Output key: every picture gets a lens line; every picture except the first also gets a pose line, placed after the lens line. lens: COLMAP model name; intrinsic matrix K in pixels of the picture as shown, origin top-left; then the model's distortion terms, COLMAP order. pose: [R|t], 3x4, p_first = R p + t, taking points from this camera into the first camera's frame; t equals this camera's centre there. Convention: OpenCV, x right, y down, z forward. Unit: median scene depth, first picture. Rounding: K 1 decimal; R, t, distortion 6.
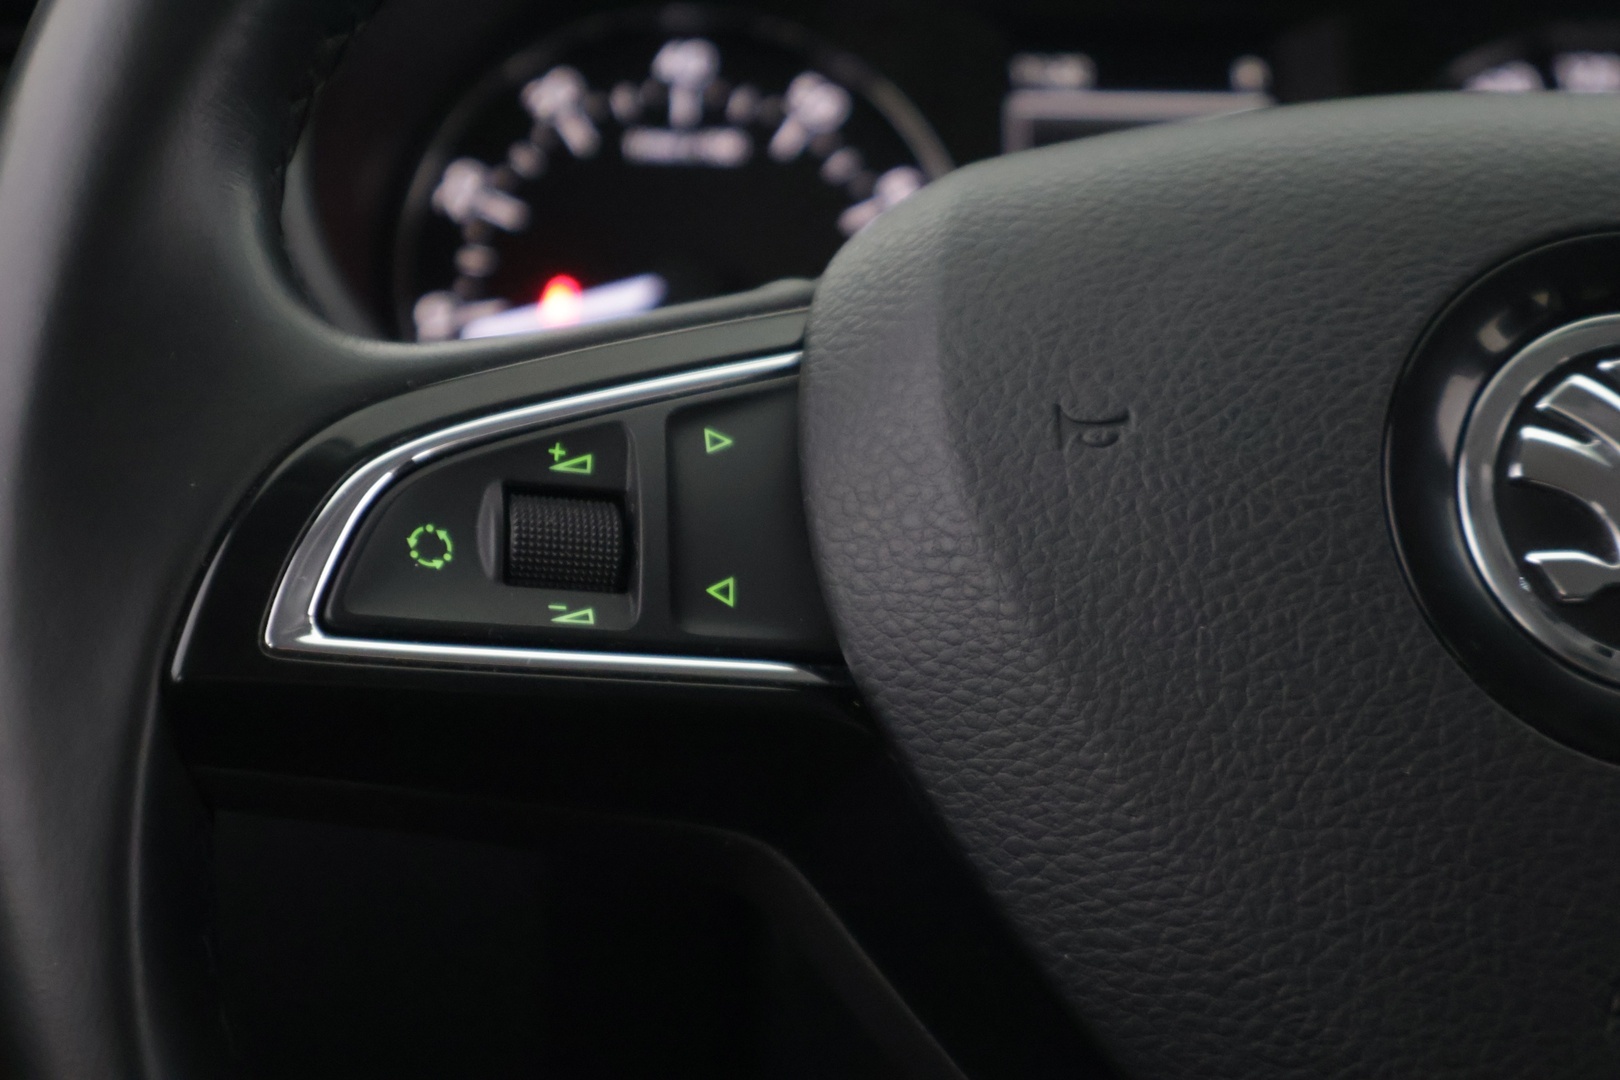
lens RADIAL K [[3285.9, 0, 813.0], [0, 3285.9, 540.9], [0, 0, 1]] dist [-0.012460, 0.000000]
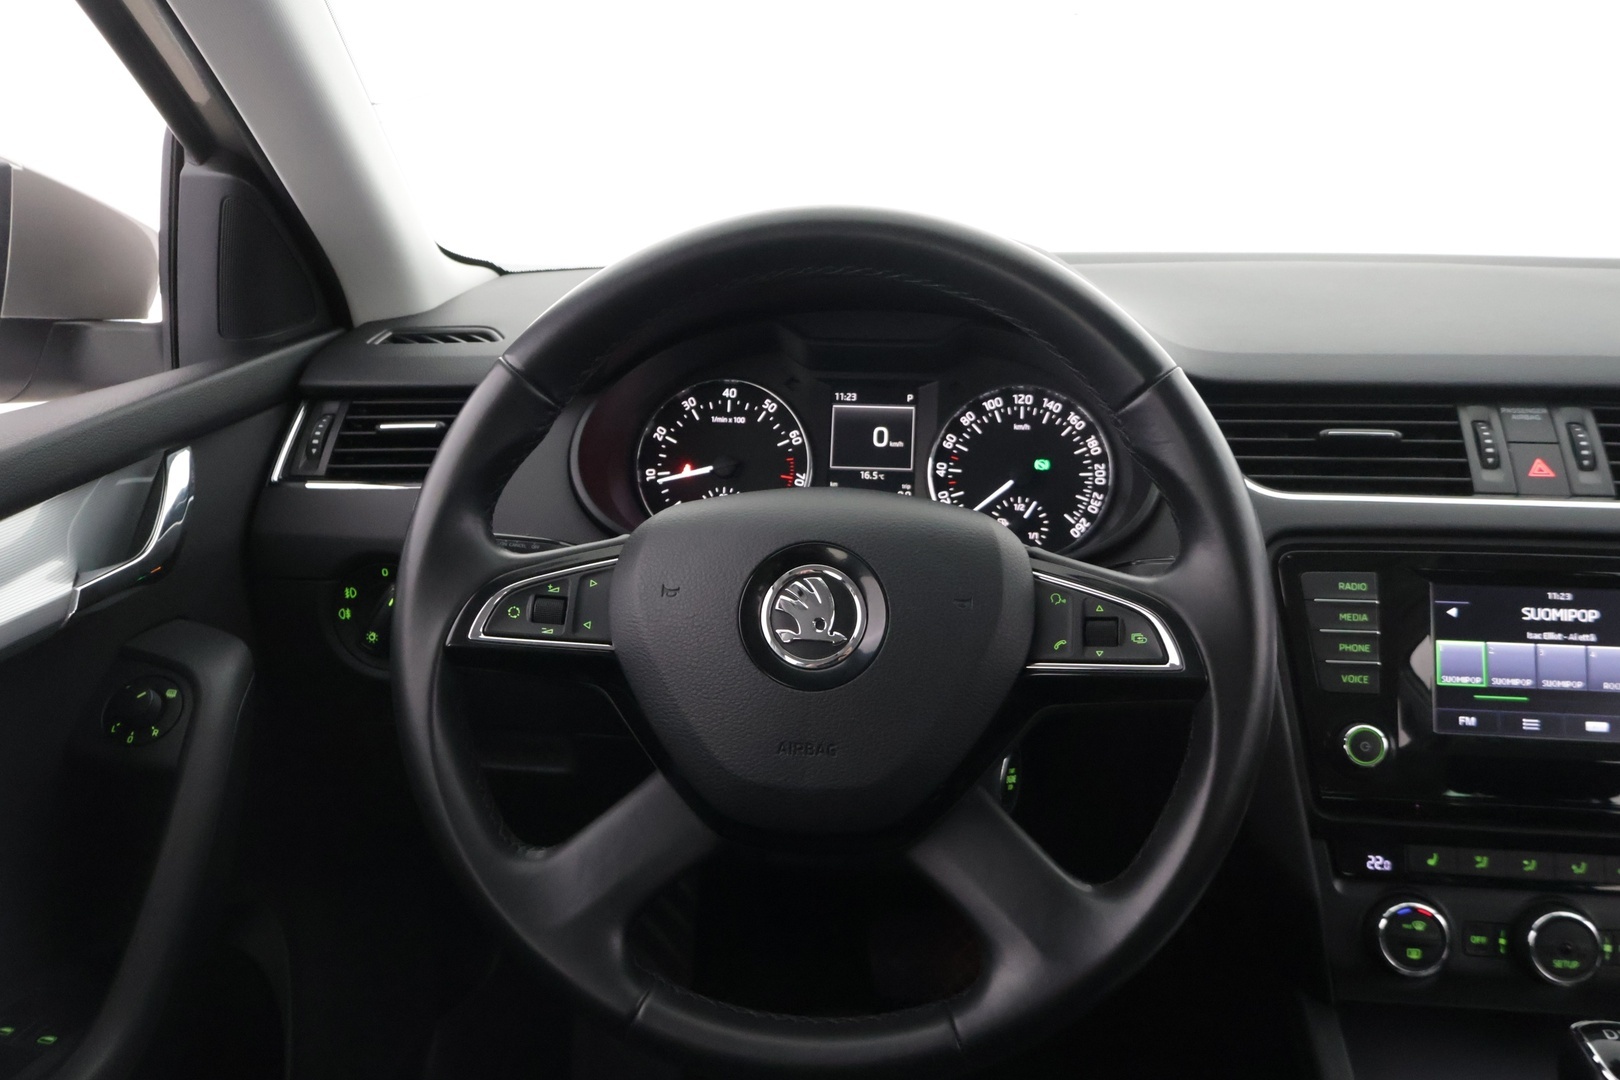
lens RADIAL K [[1343.1, 0, 804.5], [0, 1343.1, 545.0], [0, 0, 1]] dist [-0.004840, 0.010868]
pose [[0.978036, 0.036777, -0.205166, 0.542160], [-0.014038, 0.993698, 0.111207, -0.257404], [0.207963, -0.105884, 0.972389, -0.479108]]
